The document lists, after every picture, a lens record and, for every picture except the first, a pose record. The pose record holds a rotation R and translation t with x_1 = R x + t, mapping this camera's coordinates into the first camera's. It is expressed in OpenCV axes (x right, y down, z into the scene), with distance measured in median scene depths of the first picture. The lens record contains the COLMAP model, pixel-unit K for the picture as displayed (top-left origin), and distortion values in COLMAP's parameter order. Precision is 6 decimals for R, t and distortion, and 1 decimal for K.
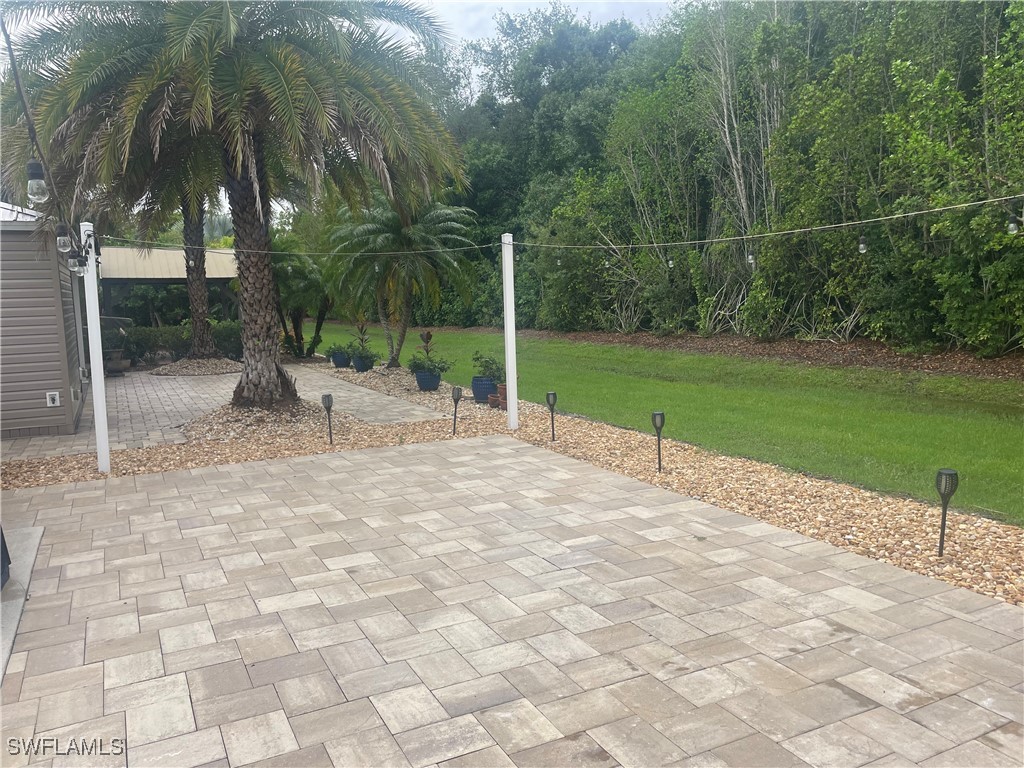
lens RADIAL K [[767.4, 0, 511.1], [0, 767.4, 384.6], [0, 0, 1]] dist [0.060753, -0.017967]
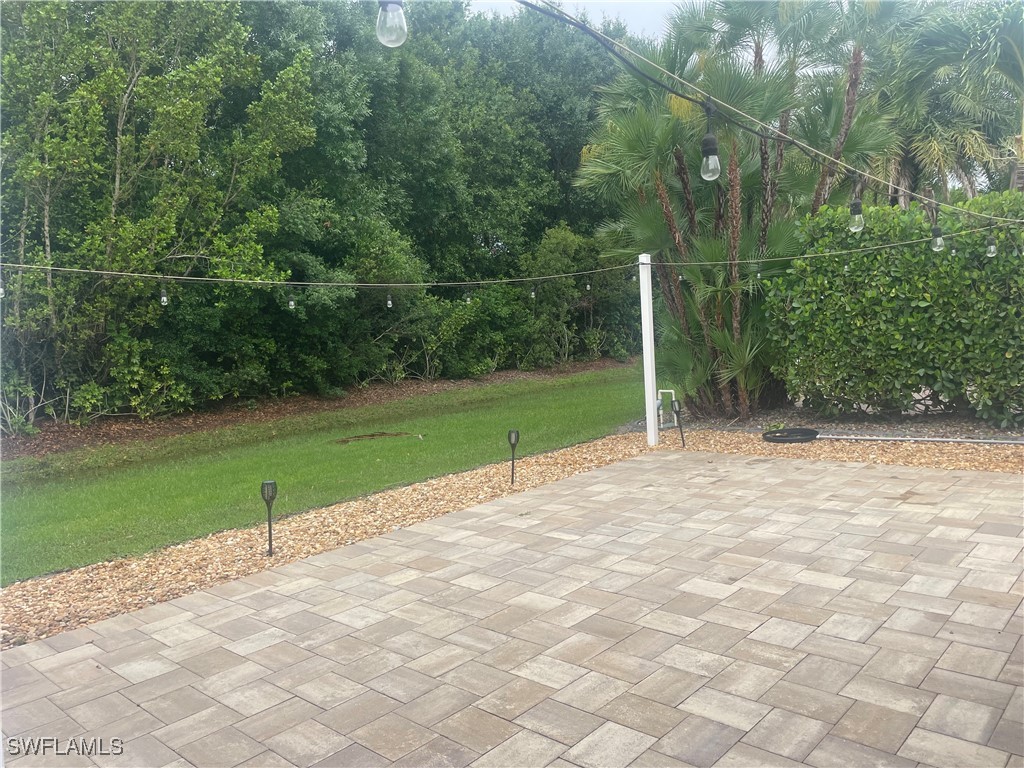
lens RADIAL K [[767.4, 0, 510.8], [0, 767.4, 384.1], [0, 0, 1]] dist [0.060753, -0.017967]
pose [[-0.339321, -0.027521, 0.940268, -0.928234], [0.177134, 0.979821, 0.092602, -0.134692], [-0.923842, 0.197975, -0.327599, 1.366639]]
